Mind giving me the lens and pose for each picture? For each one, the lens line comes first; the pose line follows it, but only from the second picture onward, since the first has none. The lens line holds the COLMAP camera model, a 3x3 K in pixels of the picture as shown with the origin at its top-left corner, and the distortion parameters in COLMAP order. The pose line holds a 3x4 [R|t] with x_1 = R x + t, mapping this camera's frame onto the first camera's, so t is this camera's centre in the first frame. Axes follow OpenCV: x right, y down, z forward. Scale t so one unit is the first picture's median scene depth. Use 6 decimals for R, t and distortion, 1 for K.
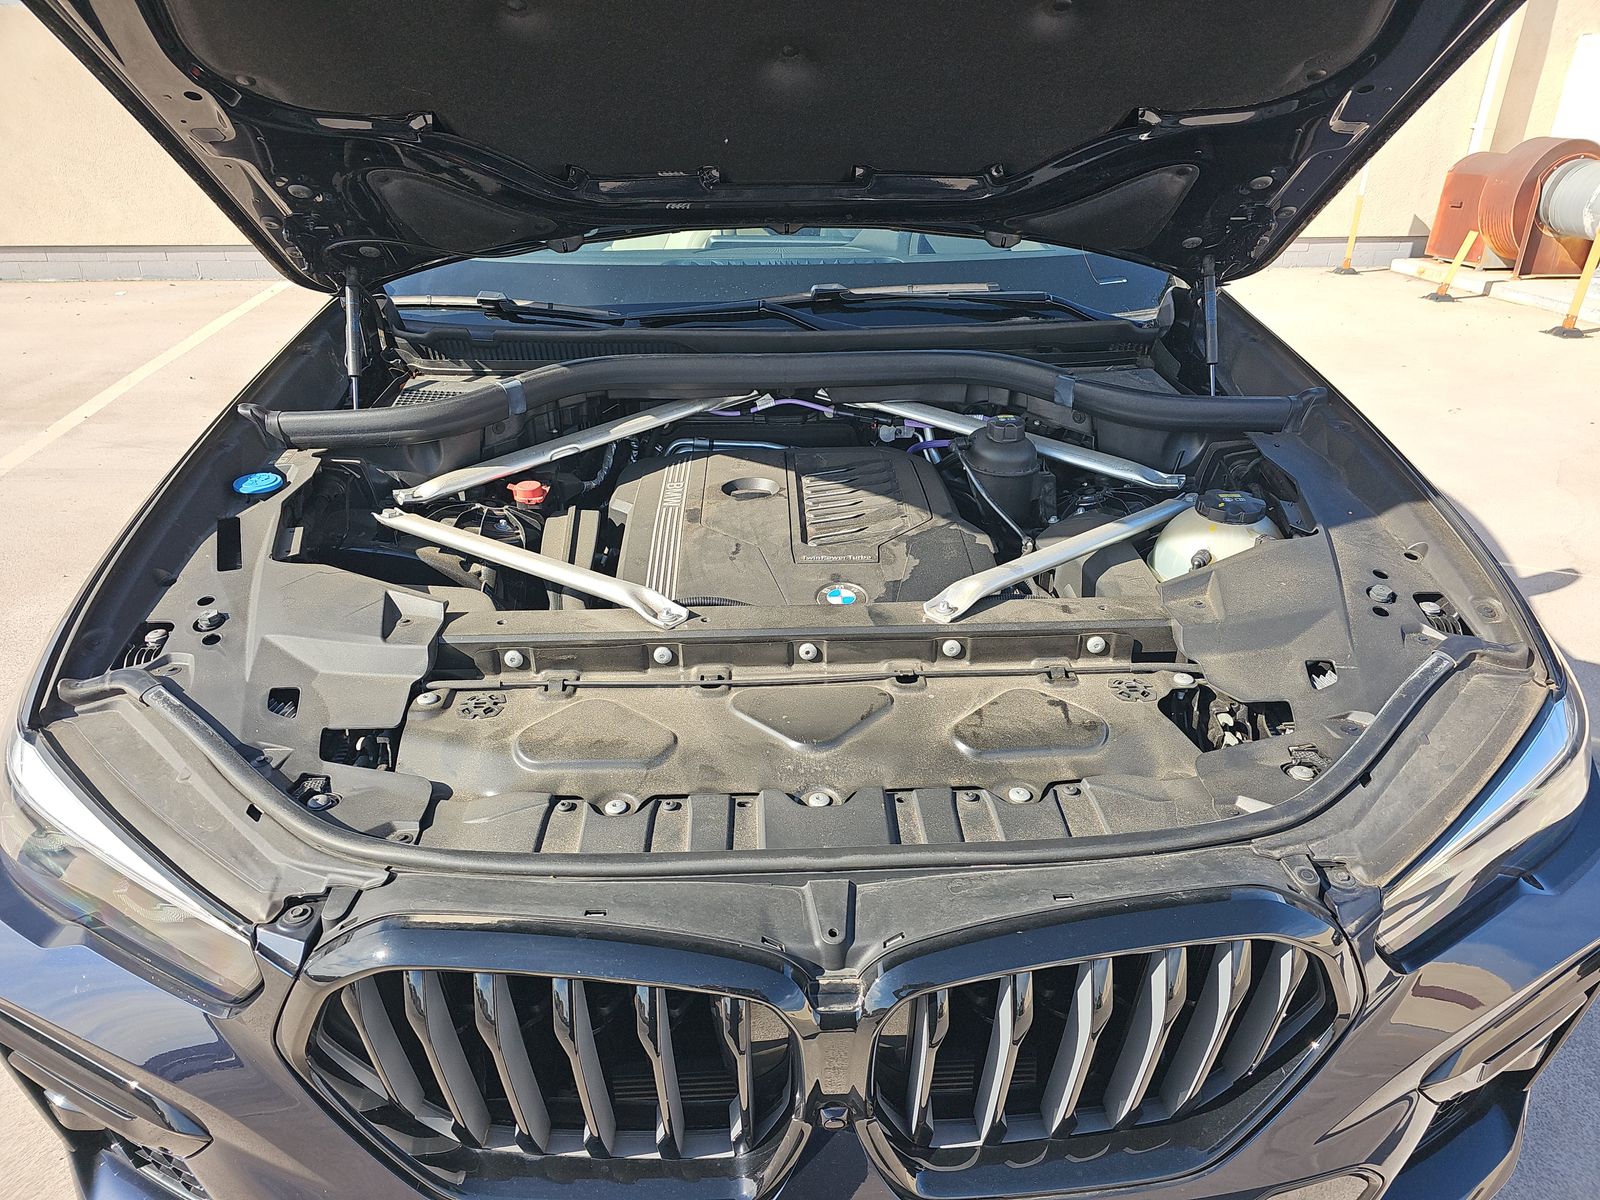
lens RADIAL K [[1073.7, 0, 810.1], [0, 1073.7, 600.7], [0, 0, 1]] dist [0.000387, -0.005613]
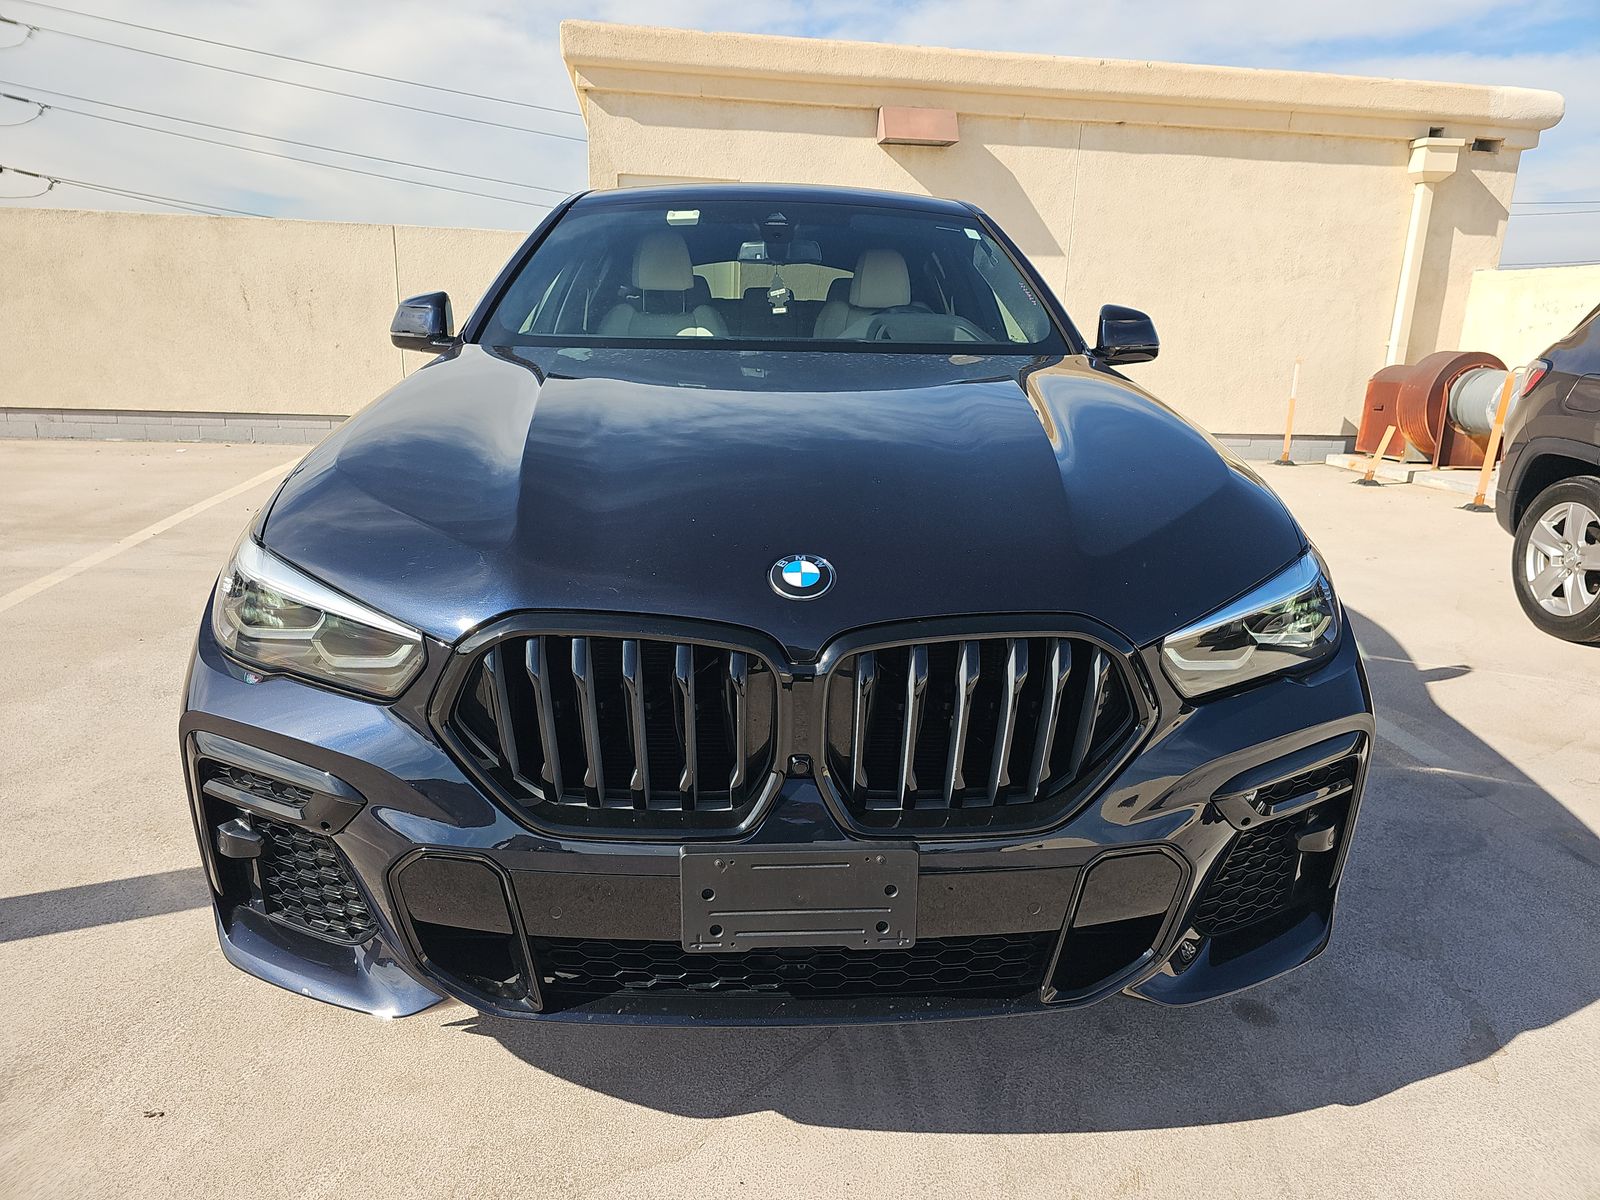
lens RADIAL K [[1093.5, 0, 800.0], [0, 1093.5, 600.0], [0, 0, 1]] dist [0.033917, -0.036552]
pose [[0.999690, 0.024895, -0.000169, 0.002258], [-0.024362, 0.976820, -0.212671, 0.092336], [-0.005129, 0.212610, 0.977124, -0.085778]]
